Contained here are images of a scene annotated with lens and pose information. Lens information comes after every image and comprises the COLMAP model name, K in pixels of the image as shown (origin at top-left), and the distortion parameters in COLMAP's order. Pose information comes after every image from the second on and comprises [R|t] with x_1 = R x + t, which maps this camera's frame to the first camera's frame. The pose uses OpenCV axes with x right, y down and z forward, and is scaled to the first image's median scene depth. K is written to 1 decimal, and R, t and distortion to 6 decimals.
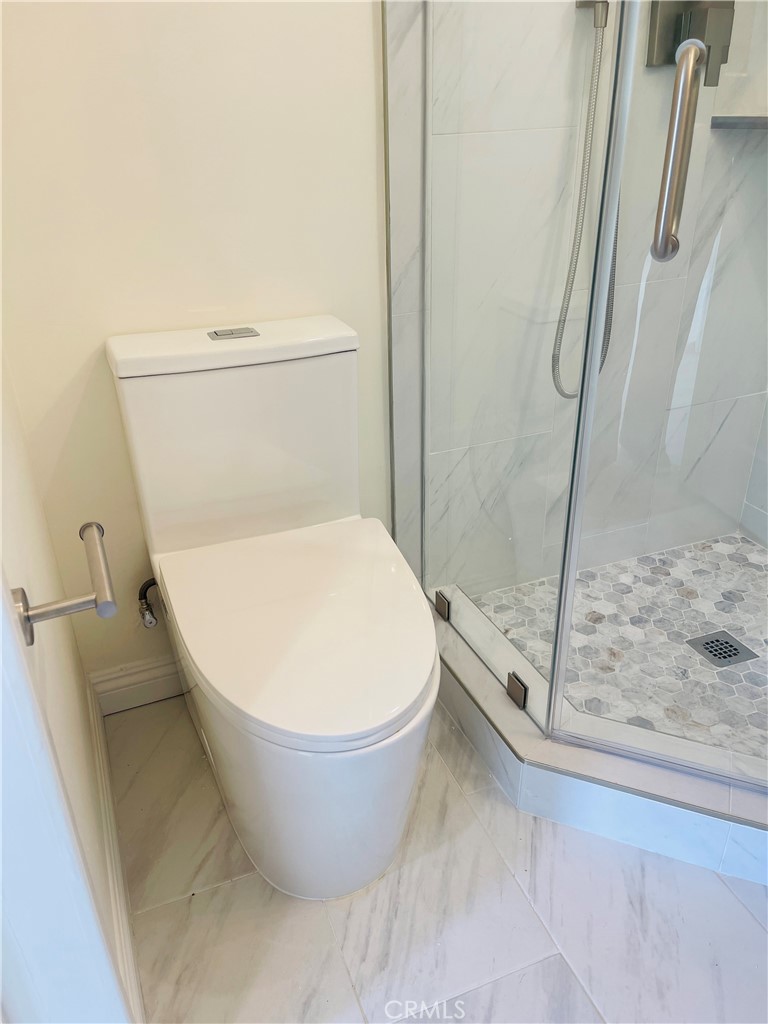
lens RADIAL K [[774.2, 0, 383.6], [0, 774.2, 516.1], [0, 0, 1]] dist [0.057403, -0.065840]
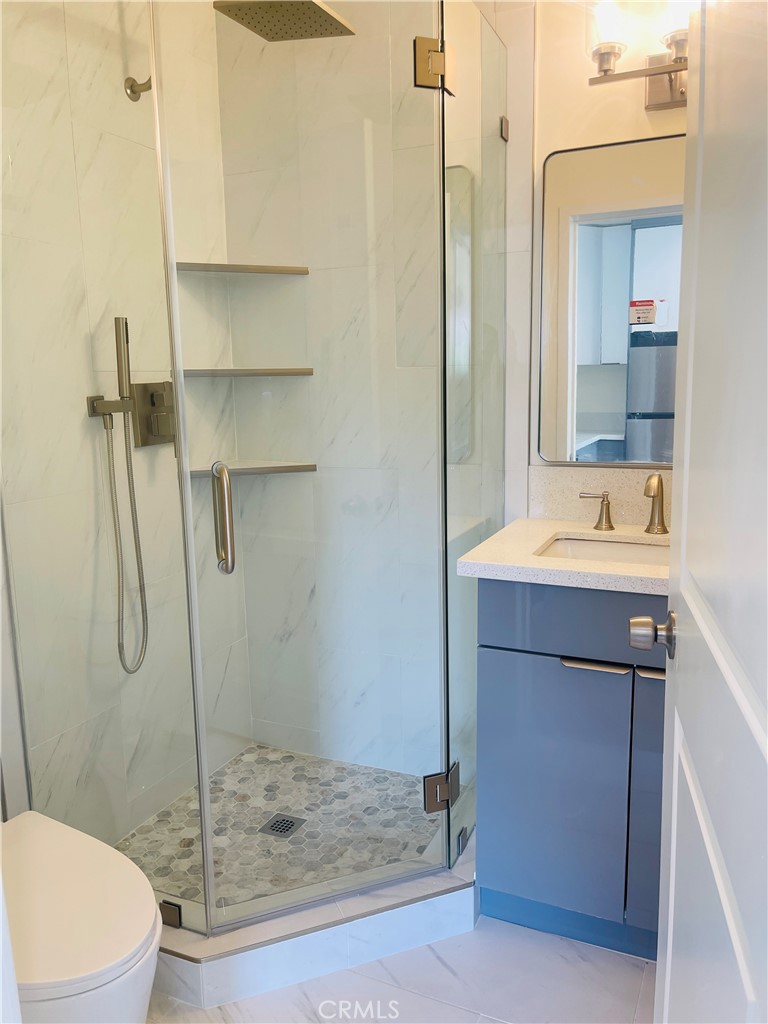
lens RADIAL K [[774.2, 0, 378.5], [0, 774.2, 516.6], [0, 0, 1]] dist [0.057403, -0.065840]
pose [[0.726320, -0.106300, 0.679087, -0.314506], [0.325042, 0.923640, -0.203069, 0.004158], [-0.605646, 0.368225, 0.705410, -0.255602]]
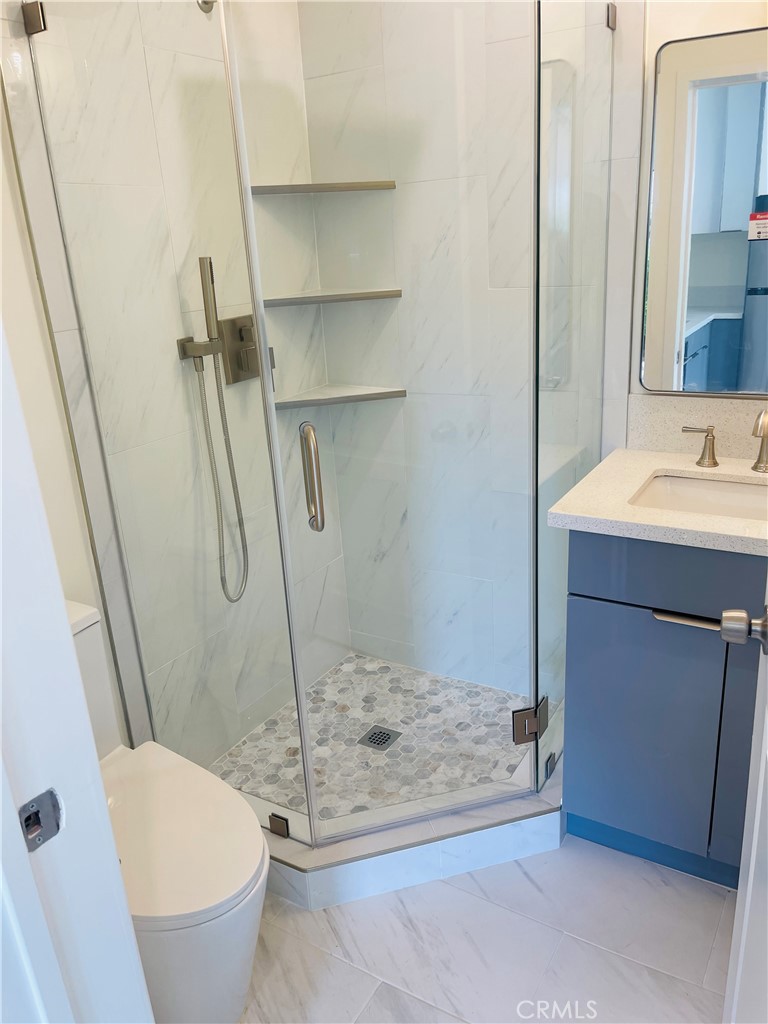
lens RADIAL K [[774.2, 0, 388.0], [0, 774.2, 508.7], [0, 0, 1]] dist [0.057403, -0.065840]
pose [[0.795951, -0.214770, 0.565982, -0.283928], [0.317148, 0.944314, -0.087678, -0.101161], [-0.515634, 0.249288, 0.819742, -0.297072]]
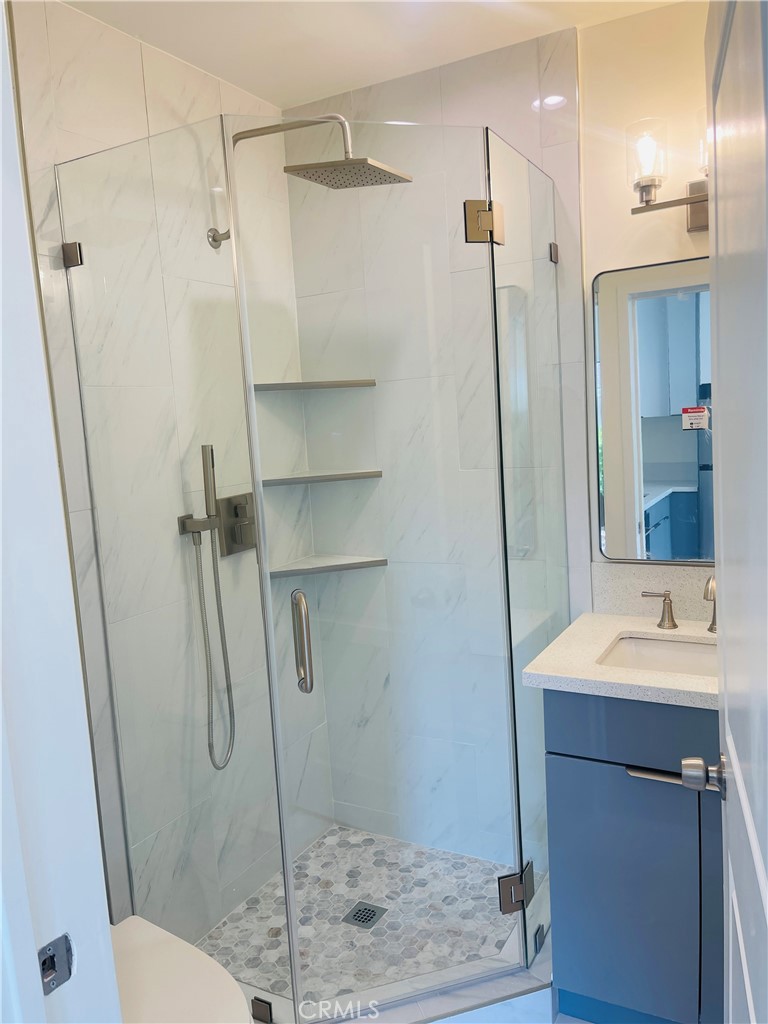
lens RADIAL K [[774.2, 0, 388.7], [0, 774.2, 510.5], [0, 0, 1]] dist [0.057403, -0.065840]
pose [[0.777849, -0.095326, 0.621180, -0.345481], [0.331877, 0.901672, -0.277210, -0.083349], [-0.533675, 0.421783, 0.733001, -0.367252]]
